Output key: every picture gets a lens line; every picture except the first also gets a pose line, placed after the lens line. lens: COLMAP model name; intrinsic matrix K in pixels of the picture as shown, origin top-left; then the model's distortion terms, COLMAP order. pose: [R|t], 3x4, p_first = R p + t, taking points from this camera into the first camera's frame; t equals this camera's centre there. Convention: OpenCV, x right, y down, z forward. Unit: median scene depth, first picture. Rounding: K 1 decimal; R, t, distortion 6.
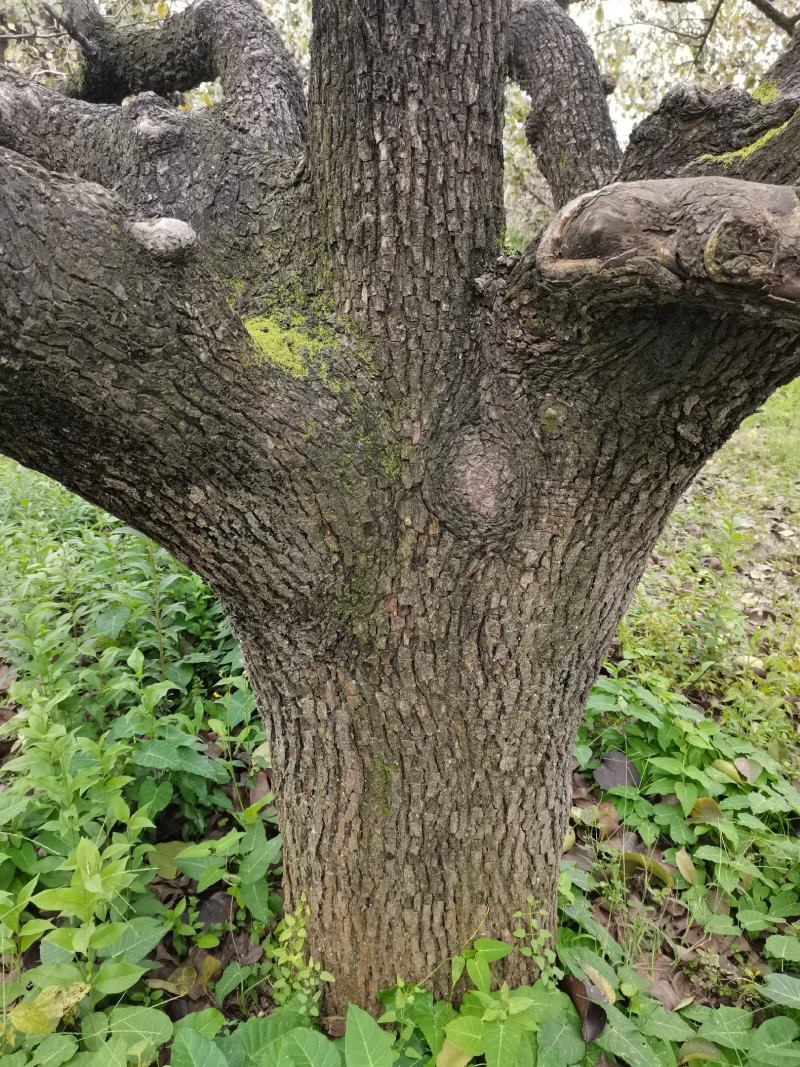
lens RADIAL K [[823.7, 0, 400.0], [0, 823.7, 537.5], [0, 0, 1]] dist [0.061475, -0.010166]
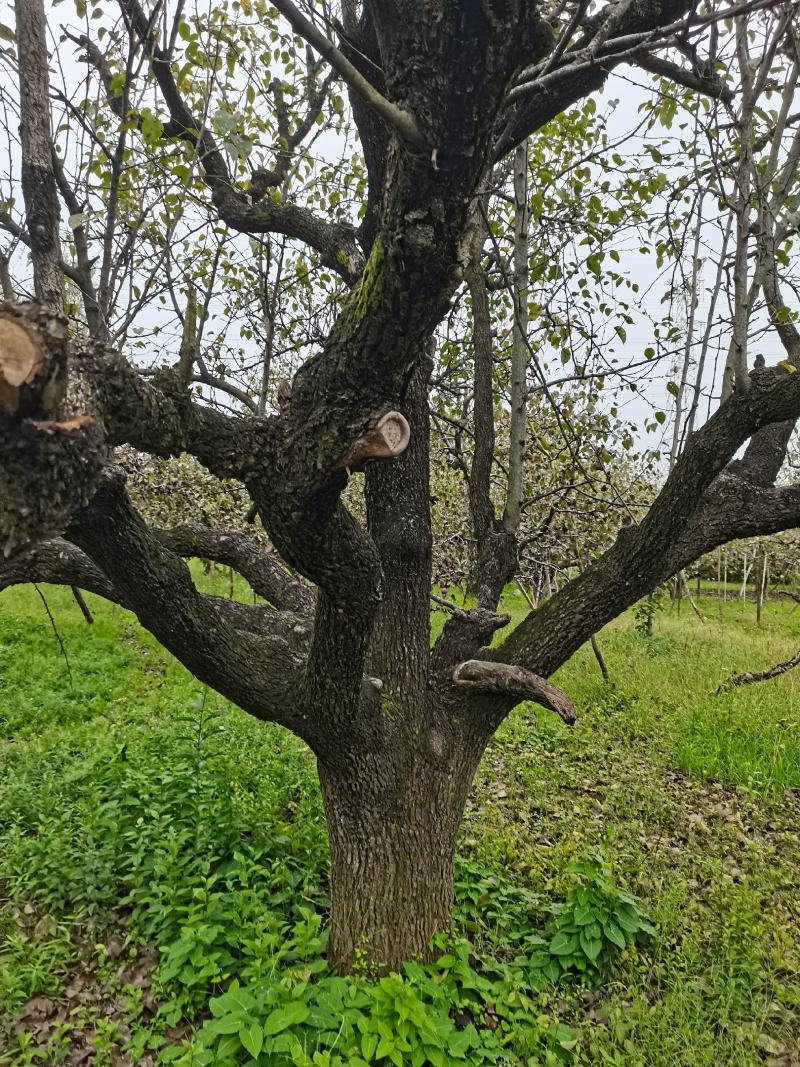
lens RADIAL K [[823.7, 0, 397.5], [0, 823.7, 533.4], [0, 0, 1]] dist [0.061475, -0.010166]
pose [[0.901131, 0.014889, 0.433291, -1.259032], [0.128652, 0.945210, -0.300044, 0.086891], [-0.414019, 0.326123, 0.849843, -1.676913]]
